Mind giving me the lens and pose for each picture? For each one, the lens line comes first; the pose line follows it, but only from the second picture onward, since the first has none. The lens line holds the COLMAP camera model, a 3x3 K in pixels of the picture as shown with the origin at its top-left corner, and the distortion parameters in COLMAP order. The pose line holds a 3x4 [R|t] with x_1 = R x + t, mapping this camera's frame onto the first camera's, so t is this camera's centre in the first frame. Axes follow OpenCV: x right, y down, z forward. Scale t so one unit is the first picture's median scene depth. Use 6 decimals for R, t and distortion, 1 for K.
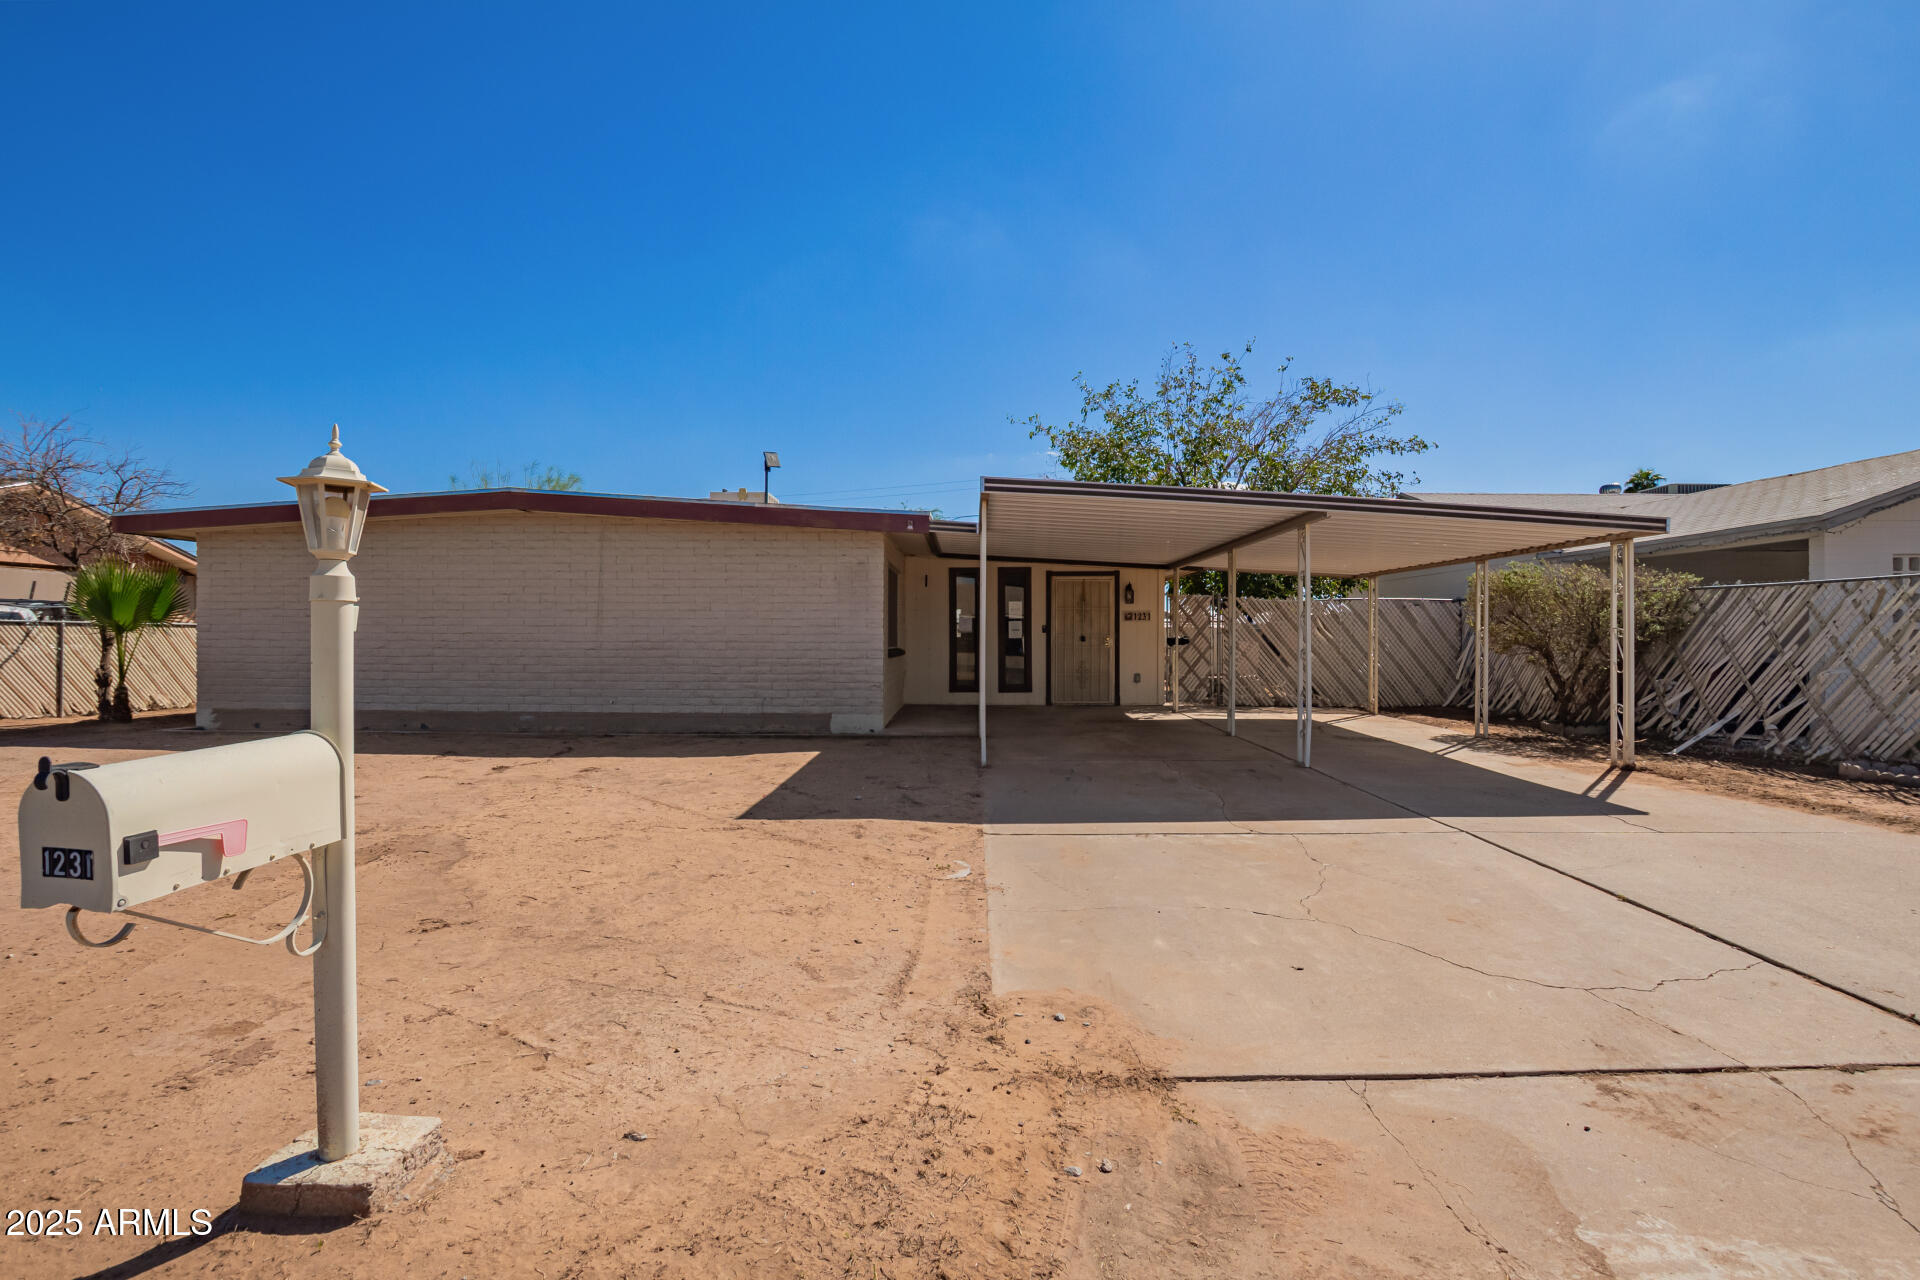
lens RADIAL K [[778.2, 0, 960.2], [0, 778.2, 647.6], [0, 0, 1]] dist [-0.003841, -0.000229]
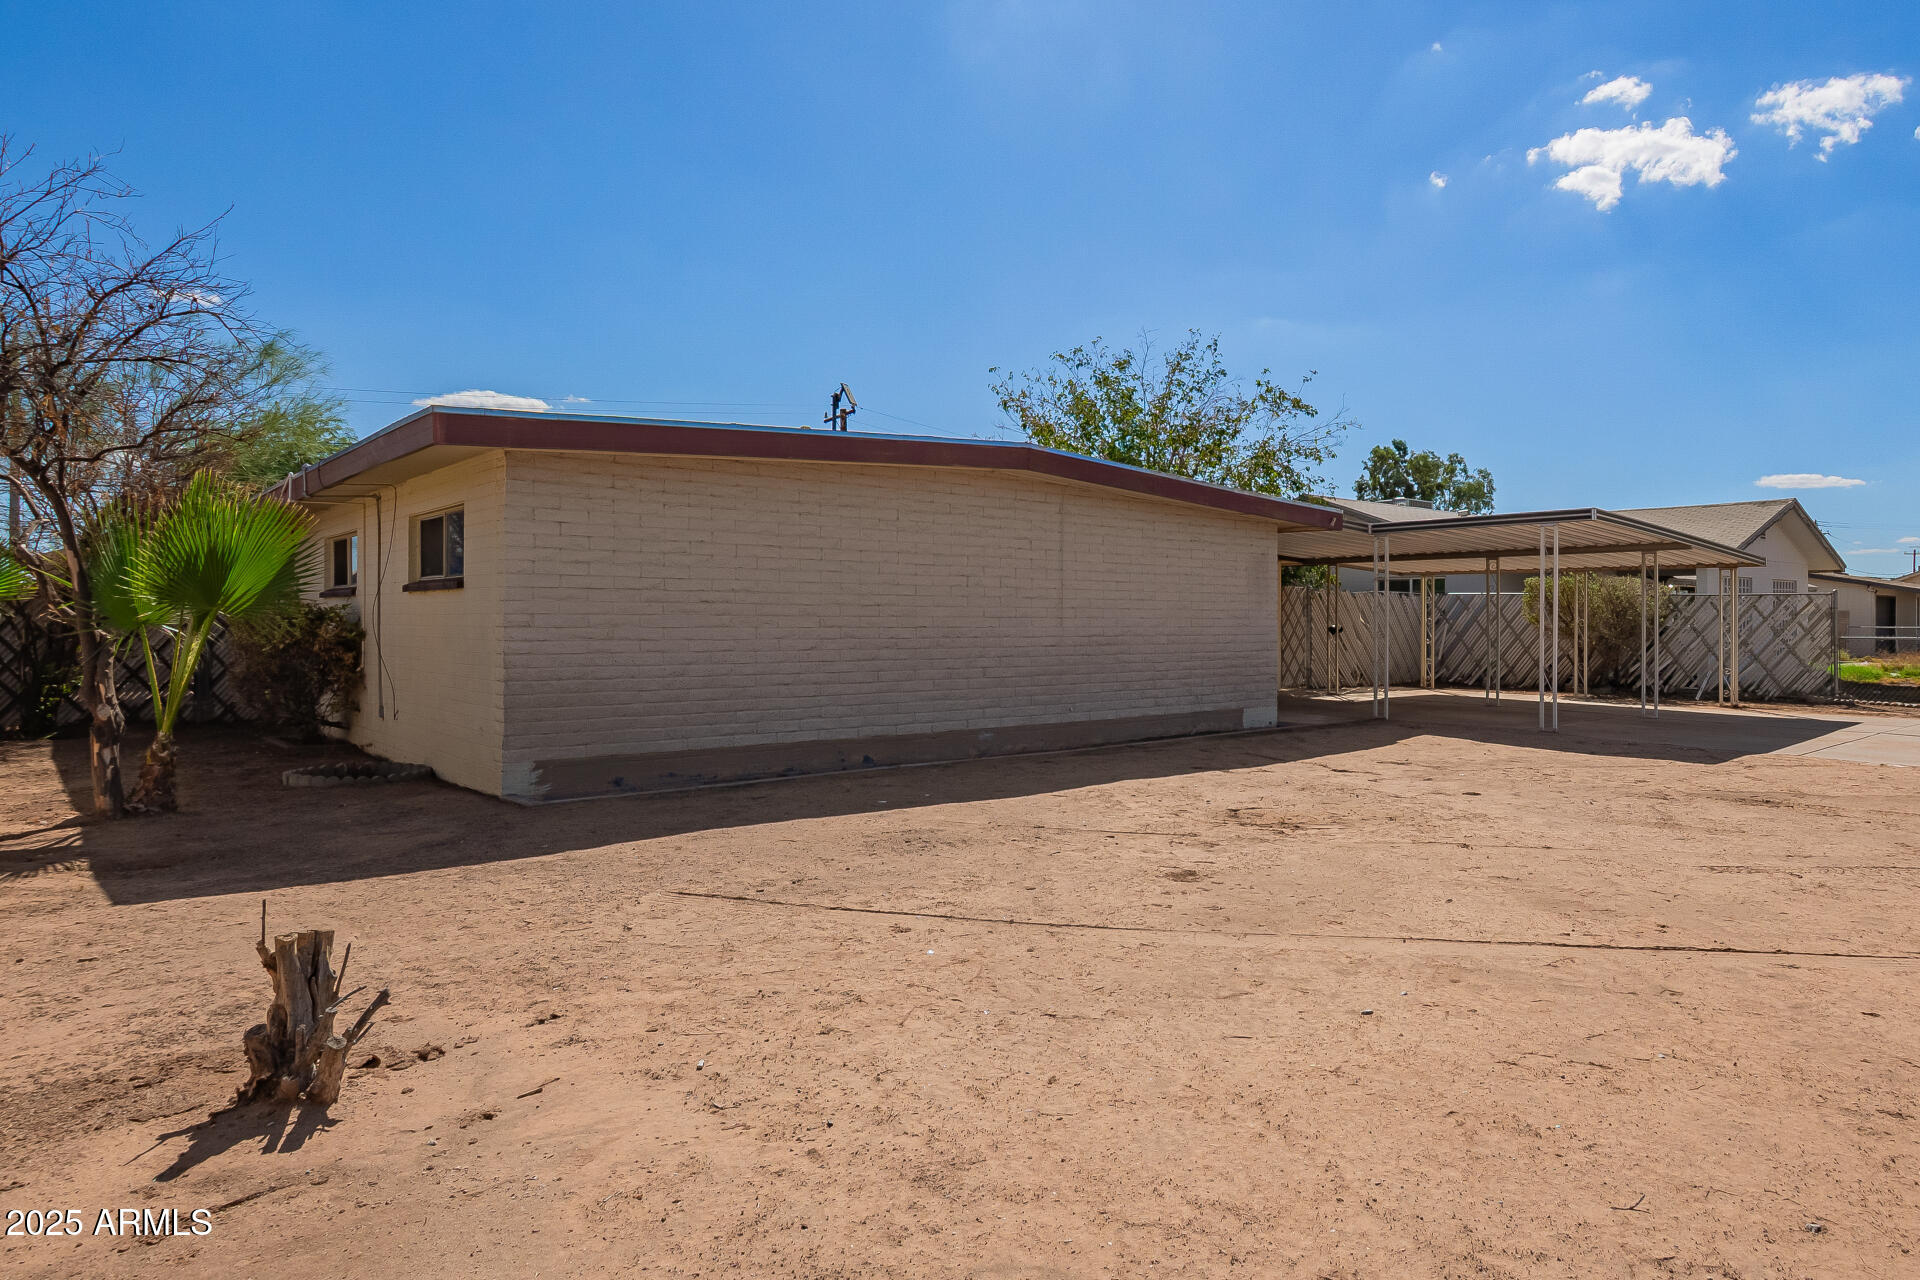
lens RADIAL K [[1079.4, 0, 960.8], [0, 1079.4, 627.1], [0, 0, 1]] dist [0.007407, 0.000555]
pose [[0.769707, -0.005409, 0.638374, -1.255485], [0.009136, 0.999955, -0.002543, -0.015640], [-0.638332, 0.007790, 0.769722, 0.187207]]
